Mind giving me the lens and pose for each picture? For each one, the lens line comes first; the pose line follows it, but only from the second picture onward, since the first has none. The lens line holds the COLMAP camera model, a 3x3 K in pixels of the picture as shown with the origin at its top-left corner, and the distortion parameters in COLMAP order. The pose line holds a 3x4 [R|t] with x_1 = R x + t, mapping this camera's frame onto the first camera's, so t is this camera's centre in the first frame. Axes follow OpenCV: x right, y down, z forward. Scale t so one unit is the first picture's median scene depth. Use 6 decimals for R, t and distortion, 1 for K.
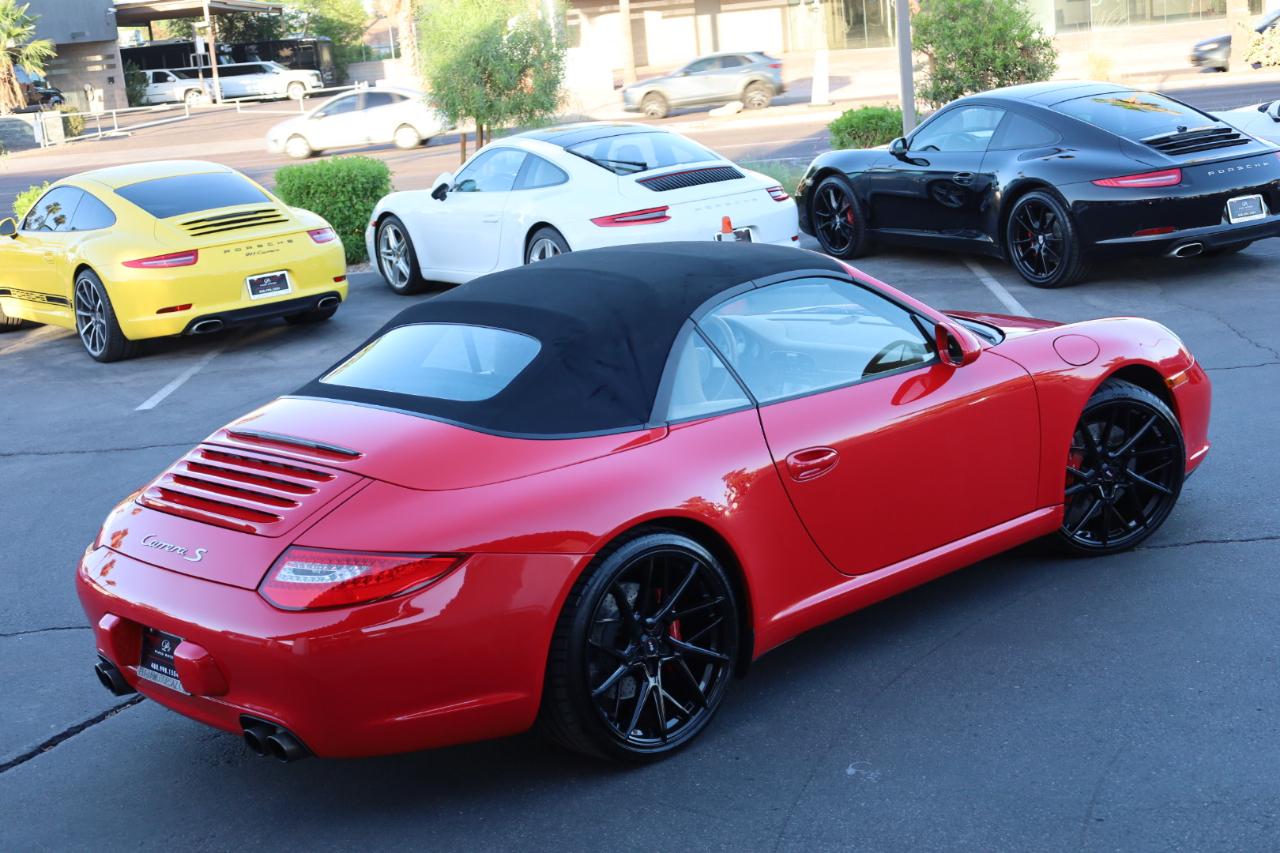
lens RADIAL K [[1822.1, 0, 640.0], [0, 1822.1, 426.5], [0, 0, 1]] dist [-0.030226, 0.115682]
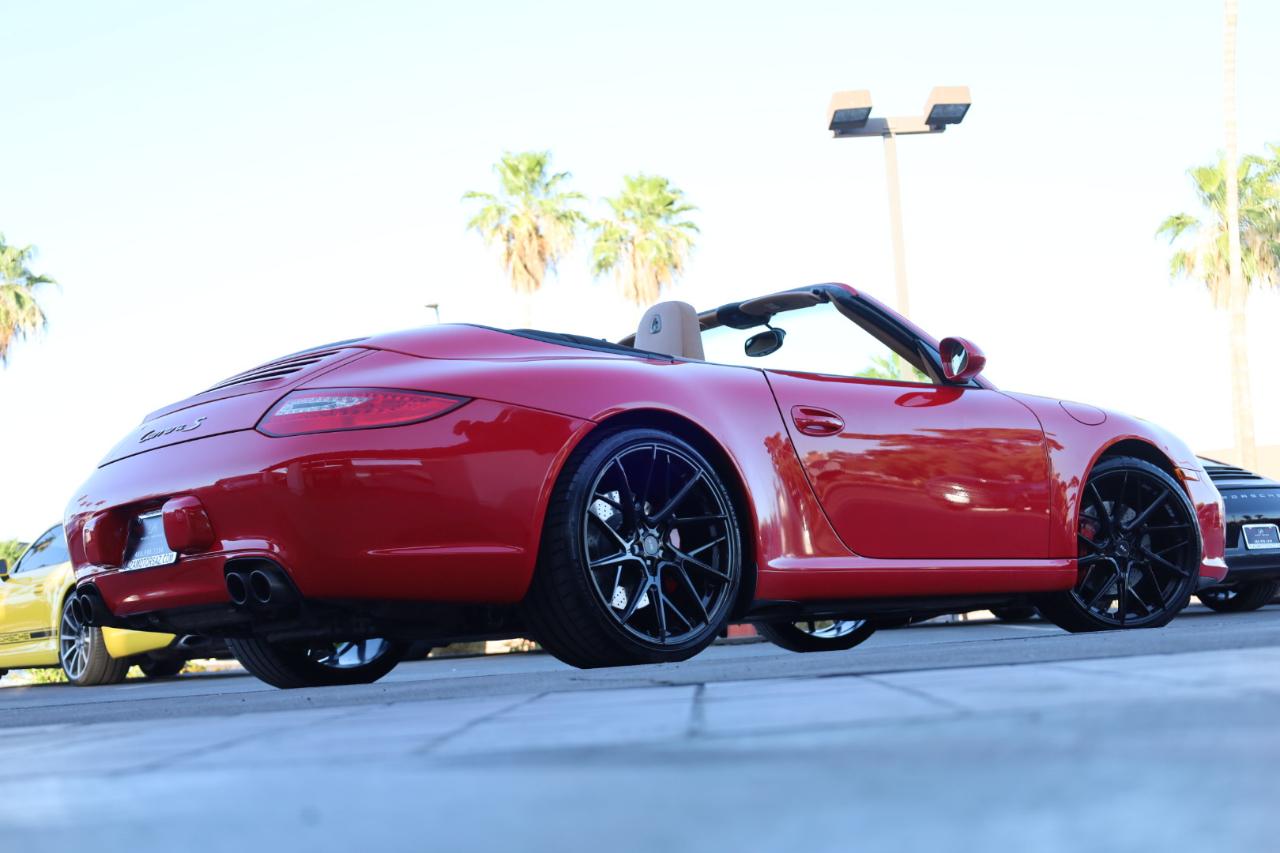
lens RADIAL K [[1897.9, 0, 640.0], [0, 1897.9, 426.5], [0, 0, 1]] dist [-0.003011, 0.026405]
pose [[0.999563, 0.028563, -0.007576, 0.002357], [-0.029487, 0.947311, -0.318954, 0.151352], [-0.001933, 0.319038, 0.947740, 0.008416]]
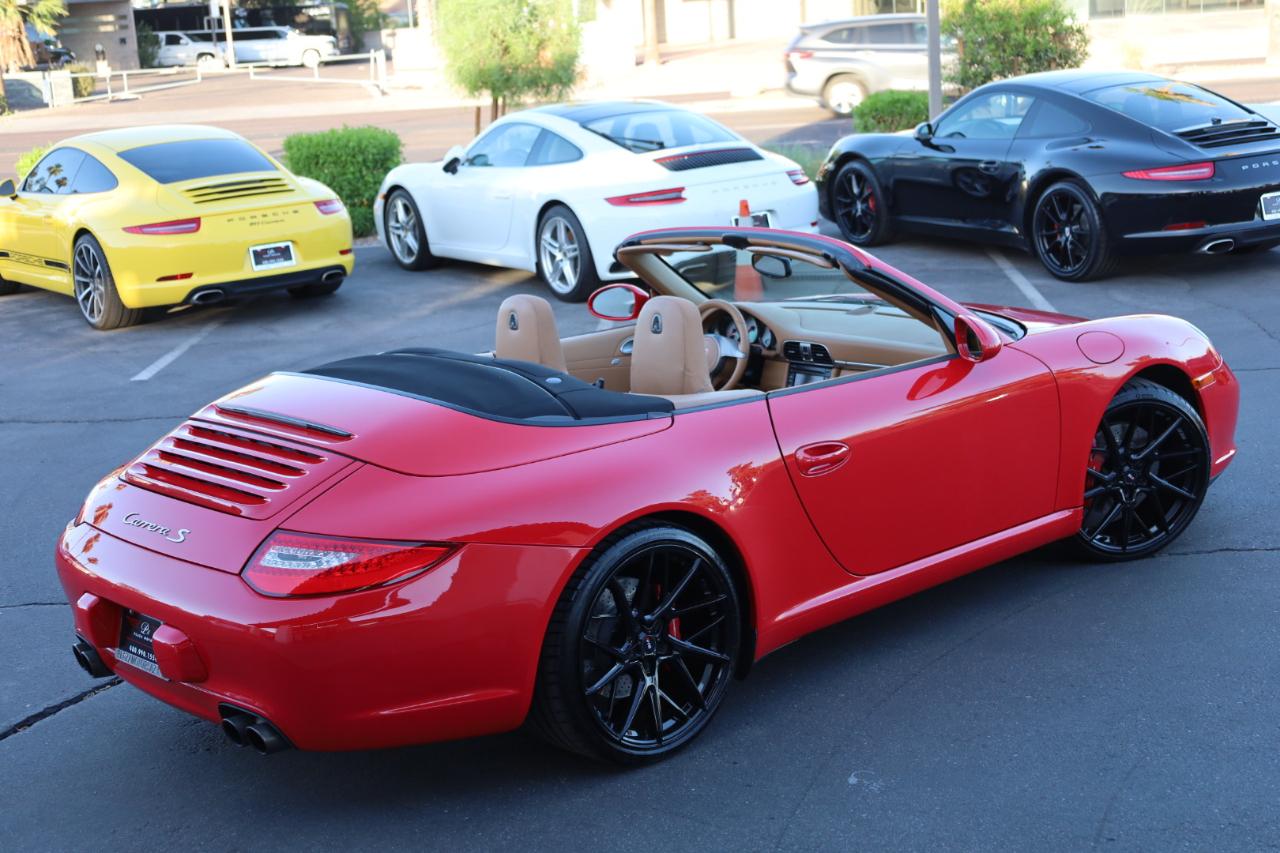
lens RADIAL K [[1848.9, 0, 640.0], [0, 1848.9, 426.5], [0, 0, 1]] dist [0.020740, -0.029736]
pose [[0.999552, 0.029263, -0.006345, 0.001659], [-0.029204, 0.999532, 0.009160, -0.001205], [0.006610, -0.008970, 0.999938, 0.009230]]
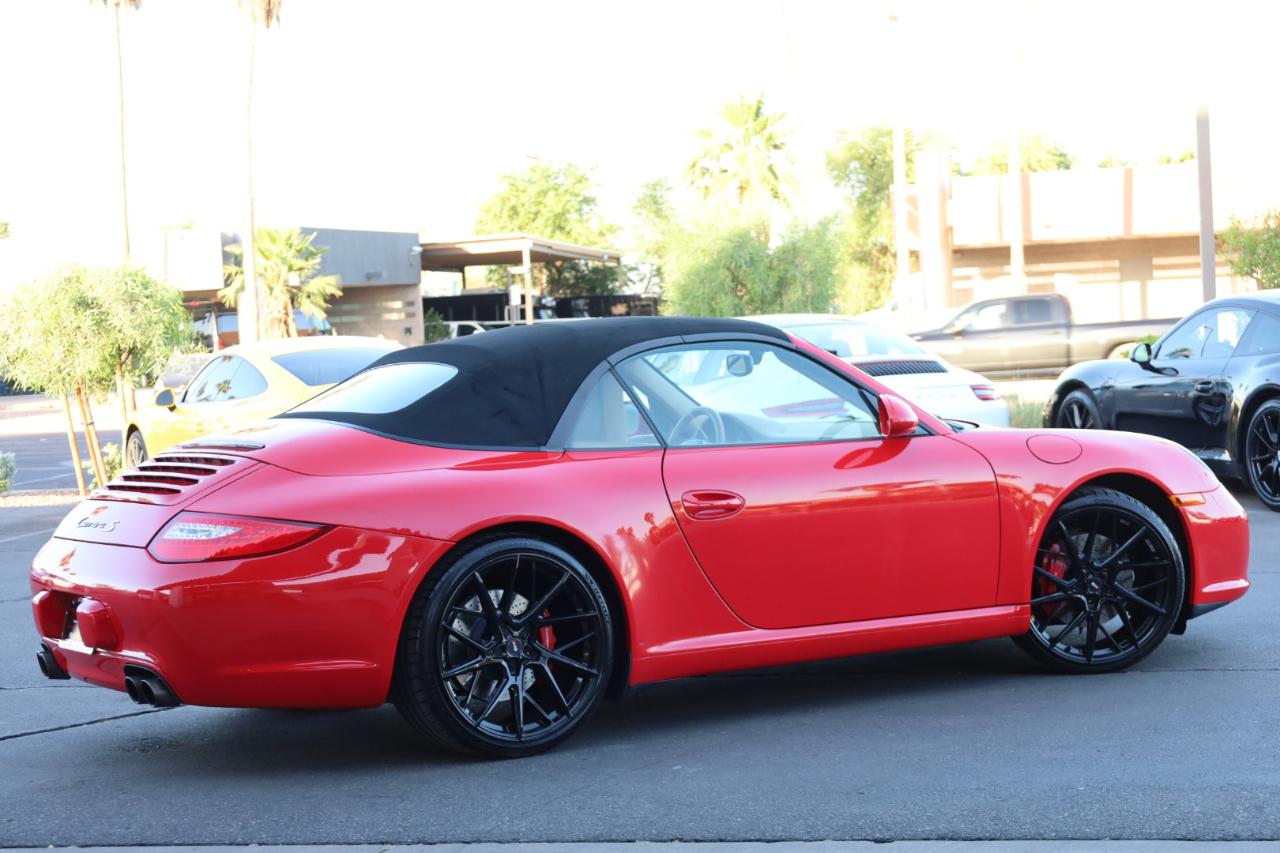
lens RADIAL K [[2347.6, 0, 640.0], [0, 2347.6, 426.5], [0, 0, 1]] dist [-0.007233, -0.098449]
pose [[0.980939, 0.052510, -0.187089, 0.127650], [-0.082250, 0.984496, -0.154929, 0.078726], [0.176053, 0.167364, 0.970049, -0.127046]]
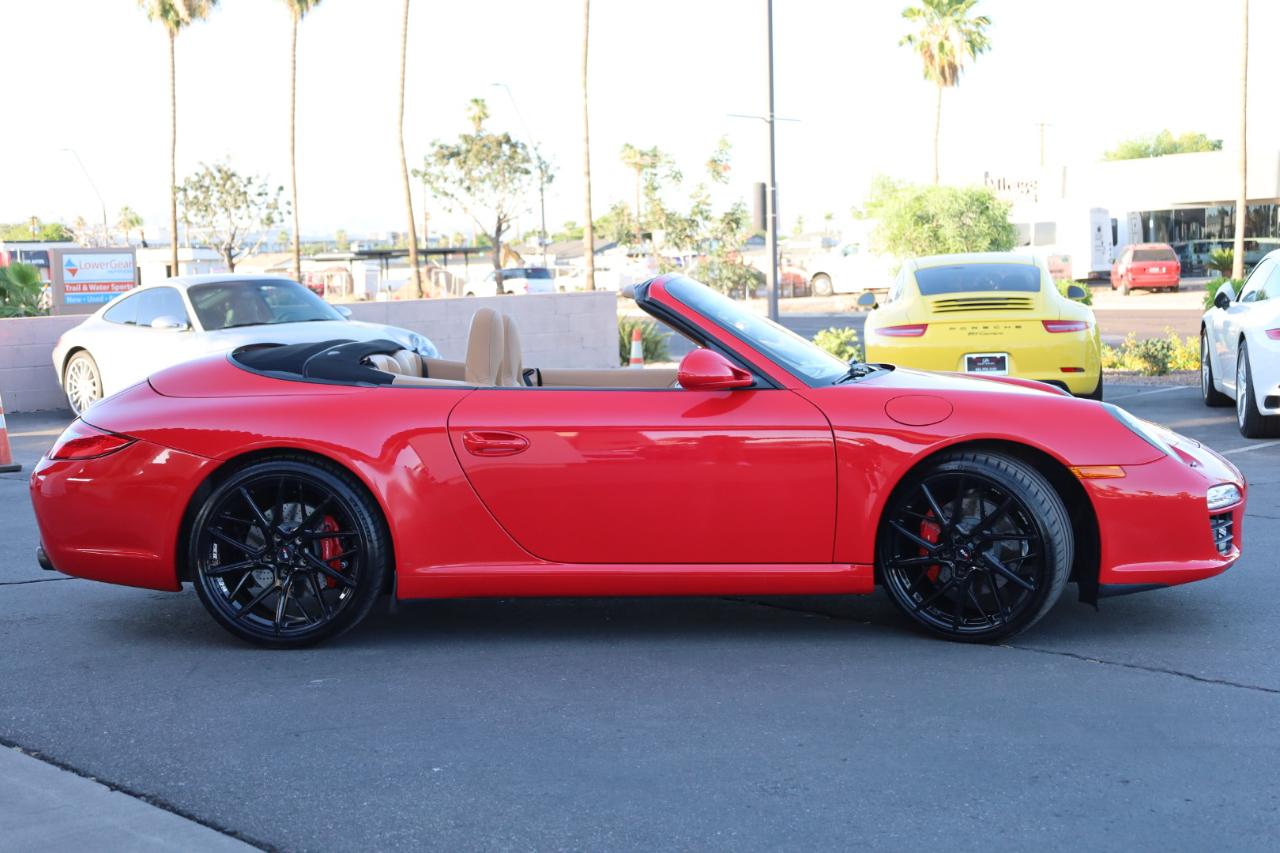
lens RADIAL K [[1781.0, 0, 641.1], [0, 1781.0, 448.7], [0, 0, 1]] dist [0.023546, -0.043199]
pose [[0.702557, 0.143968, -0.696912, 0.392163], [-0.189607, 0.981791, 0.011675, -0.002990], [0.685903, 0.123937, 0.717062, 0.118181]]
